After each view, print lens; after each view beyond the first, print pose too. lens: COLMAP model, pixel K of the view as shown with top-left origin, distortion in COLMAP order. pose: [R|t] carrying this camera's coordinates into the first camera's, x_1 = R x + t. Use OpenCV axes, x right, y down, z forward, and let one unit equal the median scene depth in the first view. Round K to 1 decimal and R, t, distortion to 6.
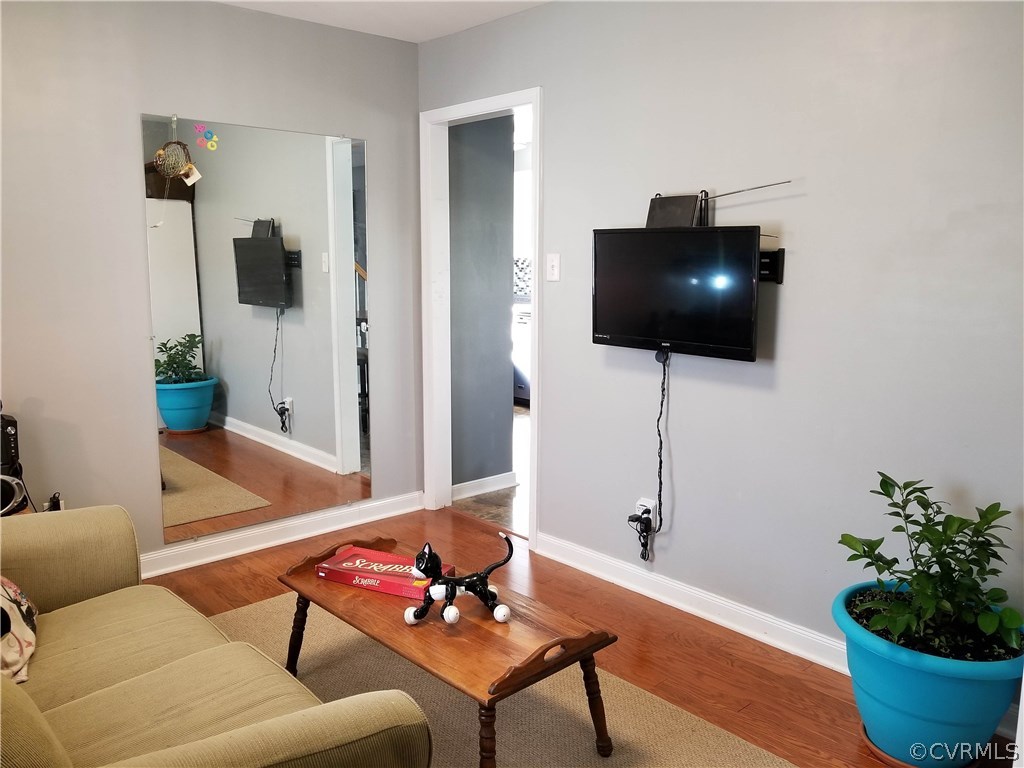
lens RADIAL K [[817.7, 0, 508.5], [0, 817.7, 381.9], [0, 0, 1]] dist [0.018166, -0.028688]
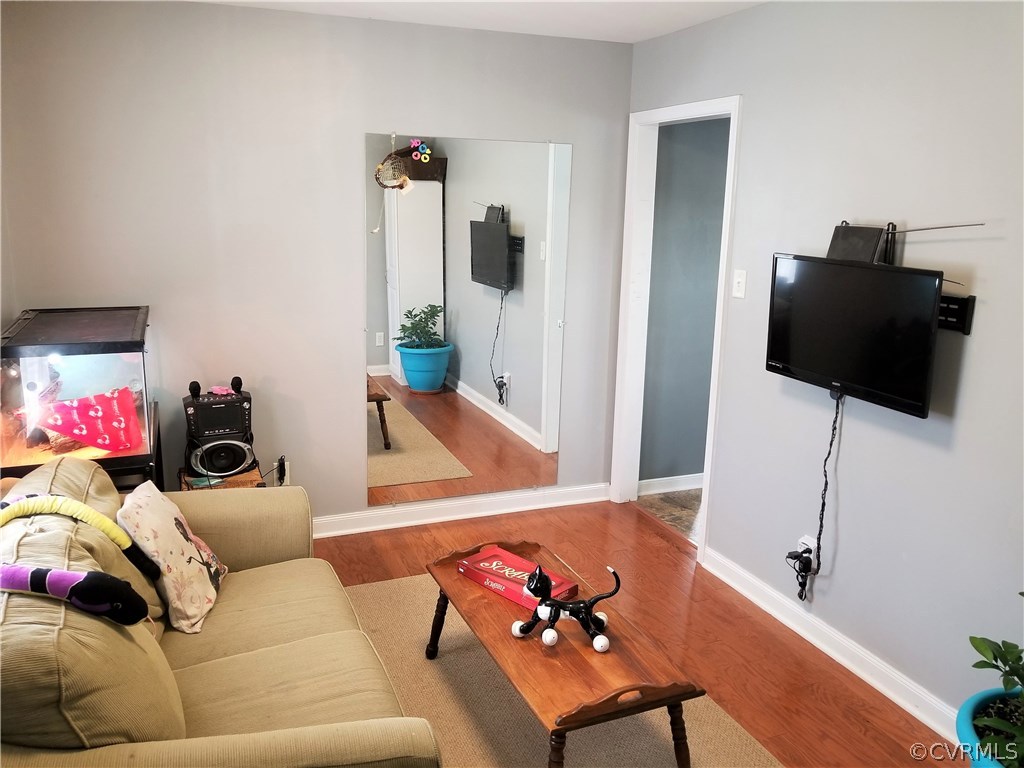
lens RADIAL K [[817.7, 0, 493.1], [0, 817.7, 376.7], [0, 0, 1]] dist [0.018166, -0.028688]
pose [[0.937070, 0.090813, -0.337125, 0.130754], [-0.071383, 0.995017, 0.069618, -0.085256], [0.341767, -0.041172, 0.938882, -0.014521]]
